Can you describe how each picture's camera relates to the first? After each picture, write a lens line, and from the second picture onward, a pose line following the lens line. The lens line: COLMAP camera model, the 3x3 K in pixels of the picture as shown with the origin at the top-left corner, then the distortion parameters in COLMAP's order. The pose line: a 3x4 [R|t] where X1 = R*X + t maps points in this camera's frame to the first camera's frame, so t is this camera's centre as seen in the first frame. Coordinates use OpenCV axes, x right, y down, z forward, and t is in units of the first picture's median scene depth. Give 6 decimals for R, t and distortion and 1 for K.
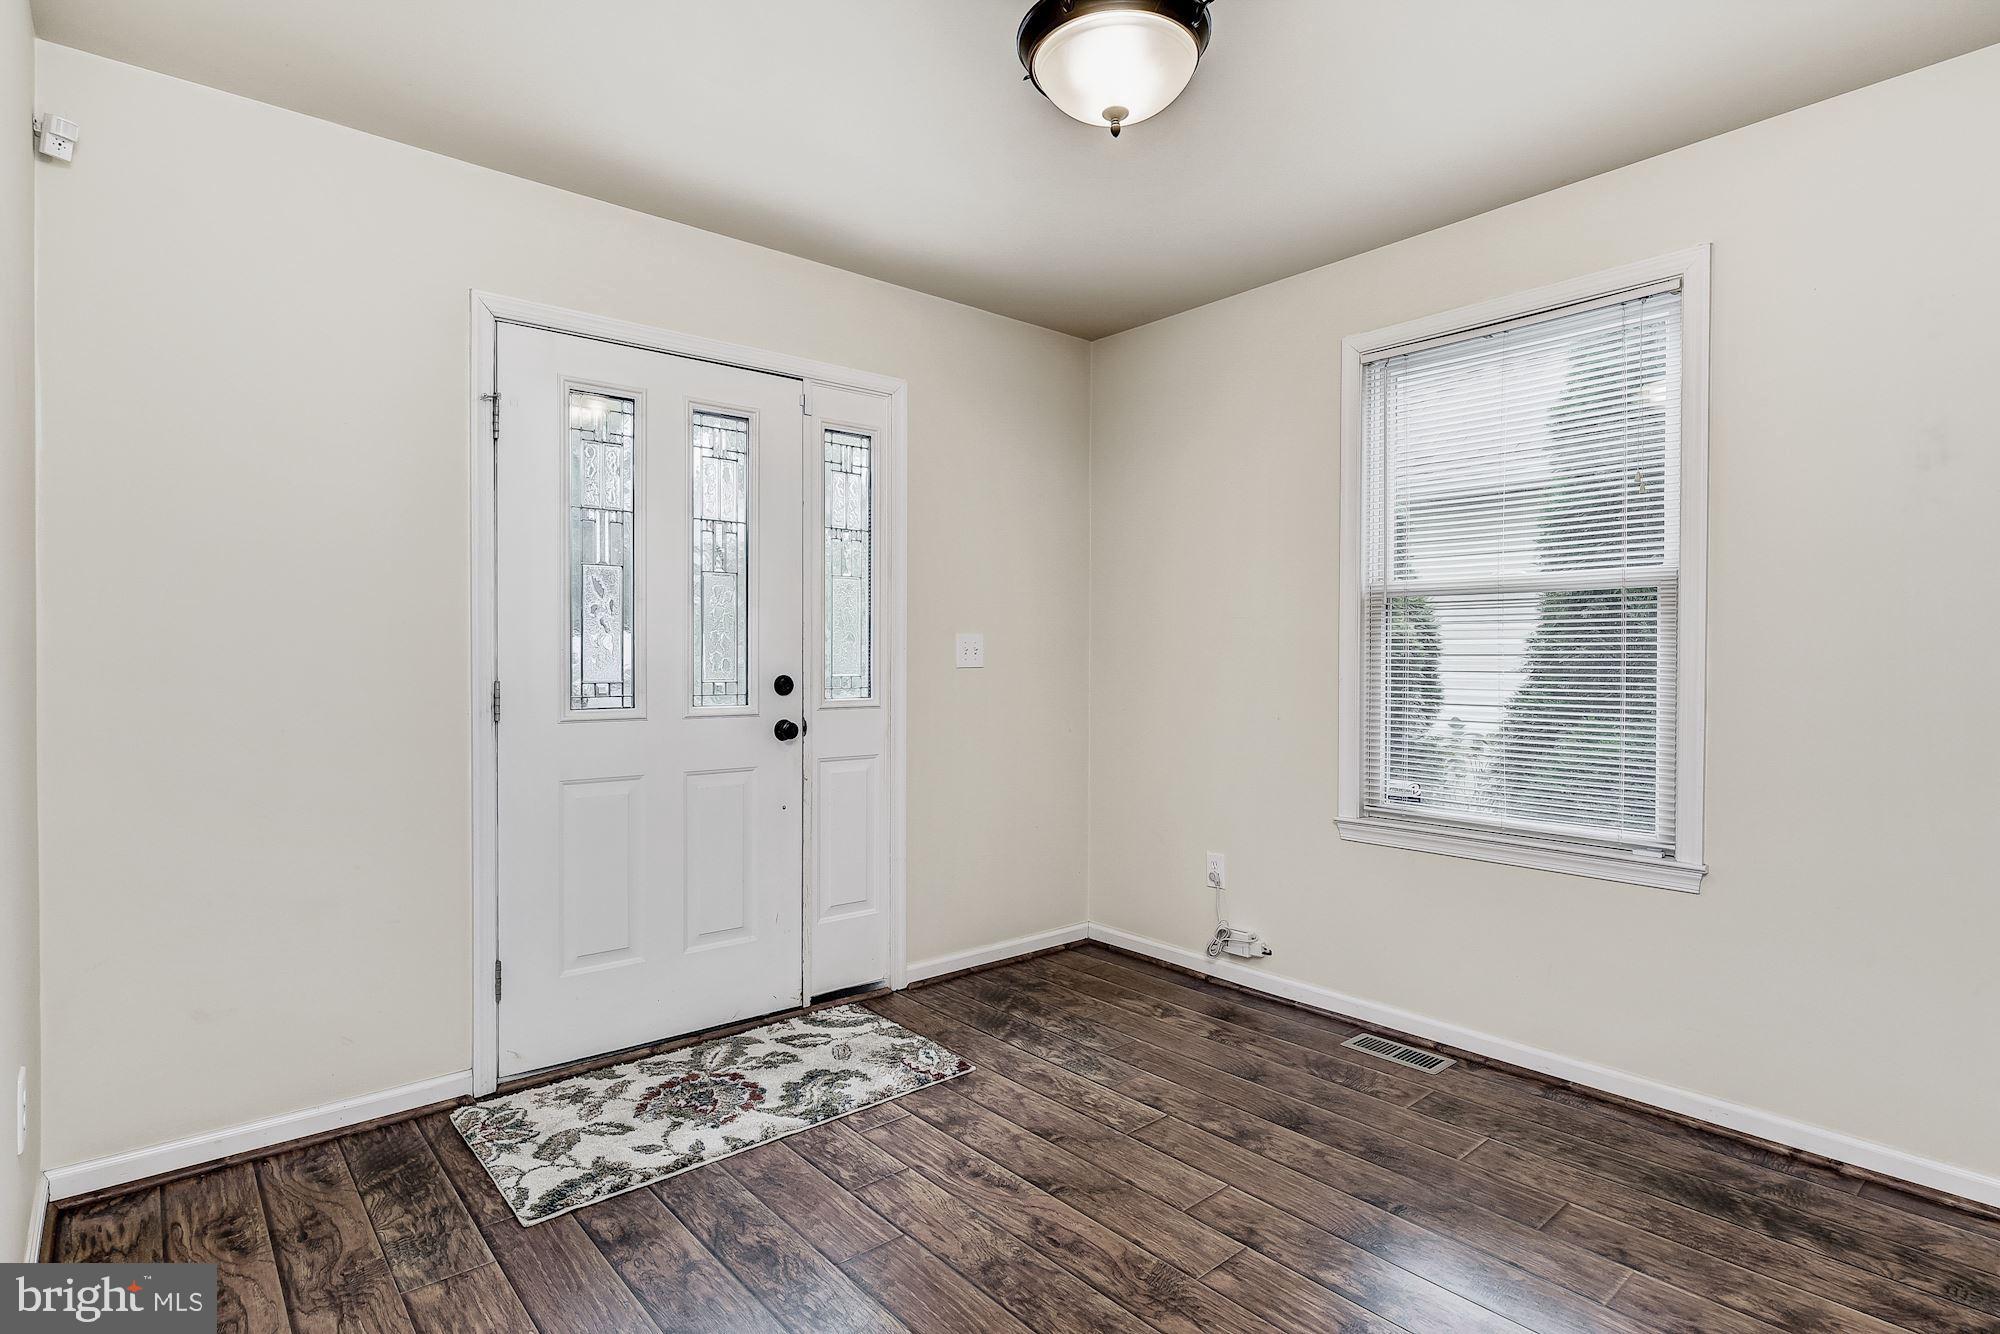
lens RADIAL K [[999.9, 0, 998.5], [0, 999.9, 663.0], [0, 0, 1]] dist [-0.011819, 0.005464]
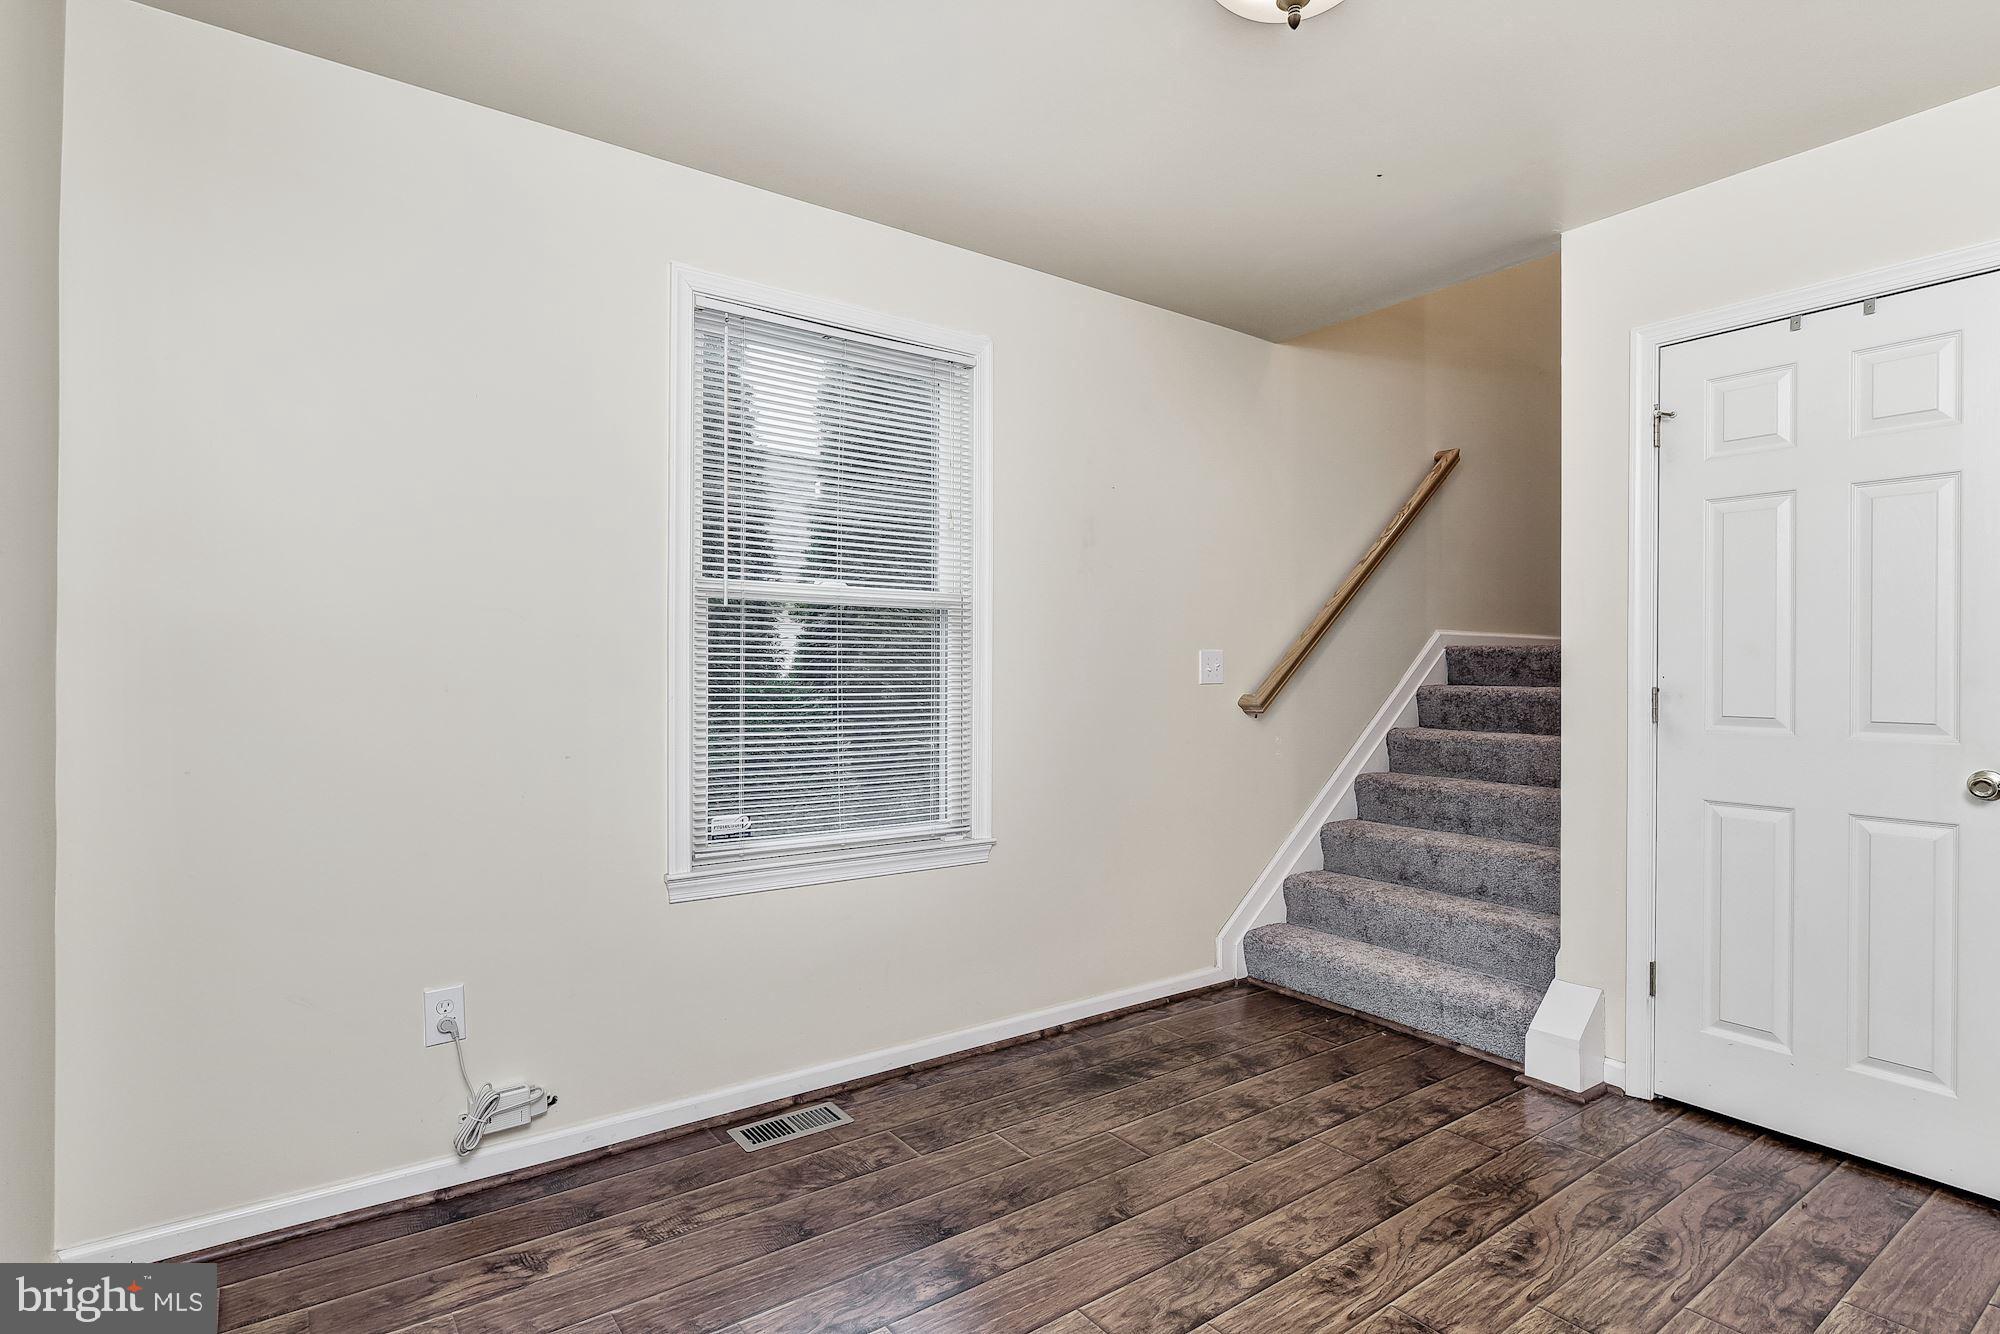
lens RADIAL K [[999.9, 0, 999.4], [0, 999.9, 668.3], [0, 0, 1]] dist [-0.011819, 0.005464]
pose [[0.085321, -0.002026, 0.996351, -0.494115], [0.003476, 0.999992, 0.001735, -0.008554], [-0.996347, 0.003316, 0.085327, 0.820210]]
